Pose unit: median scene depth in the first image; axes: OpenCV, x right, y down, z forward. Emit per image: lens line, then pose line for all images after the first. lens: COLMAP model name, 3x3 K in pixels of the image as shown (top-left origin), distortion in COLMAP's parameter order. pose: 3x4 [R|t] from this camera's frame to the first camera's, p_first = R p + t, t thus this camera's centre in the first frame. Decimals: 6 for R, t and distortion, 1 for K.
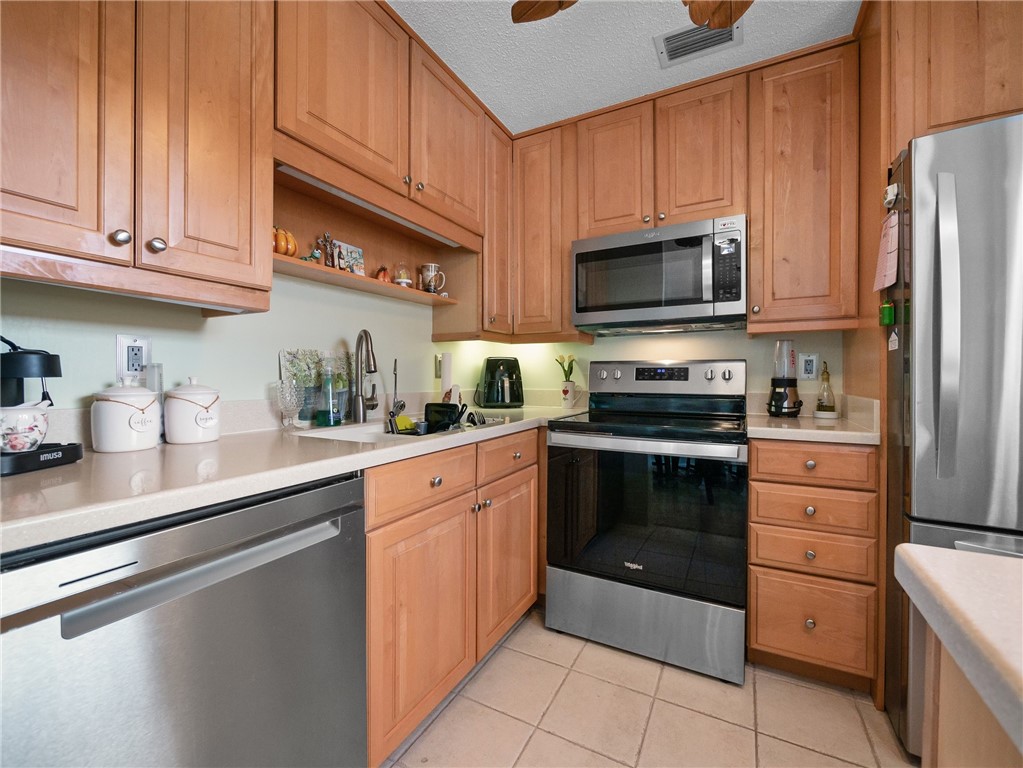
lens RADIAL K [[432.0, 0, 510.7], [0, 432.0, 381.5], [0, 0, 1]] dist [-0.011330, 0.000043]
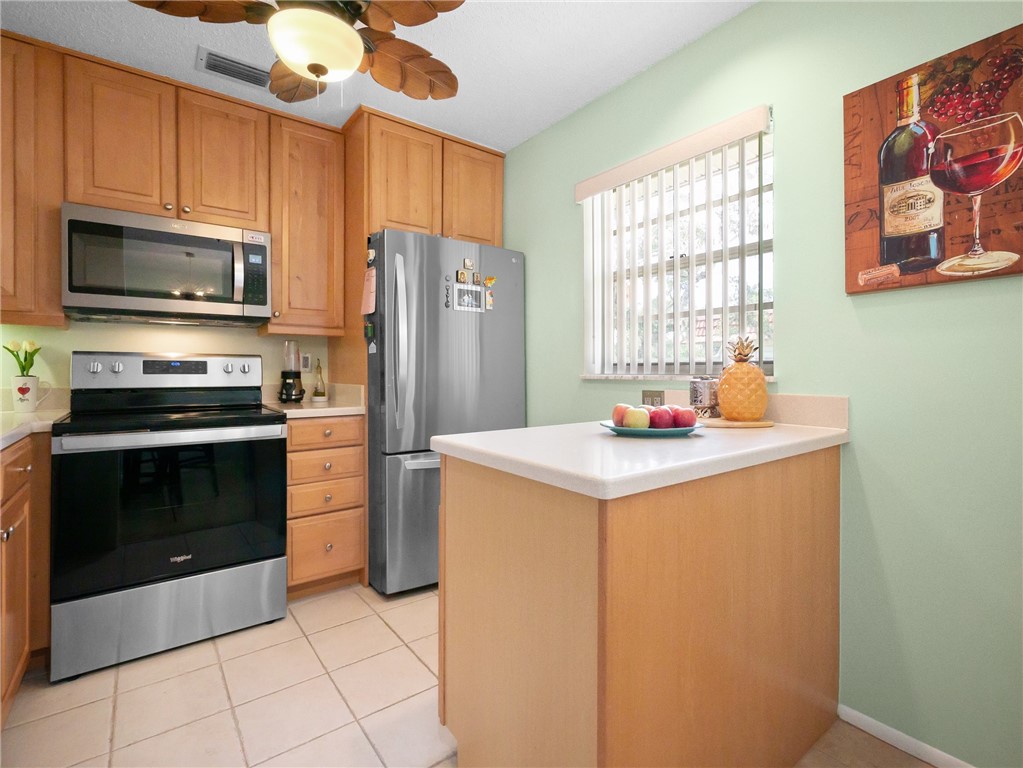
lens RADIAL K [[490.6, 0, 511.5], [0, 490.6, 384.0], [0, 0, 1]] dist [-0.002258, -0.000598]
pose [[0.417085, -0.024761, 0.908530, -0.393450], [0.010404, 0.999693, 0.022470, 0.003628], [-0.908808, 0.000080, 0.417215, -0.165936]]
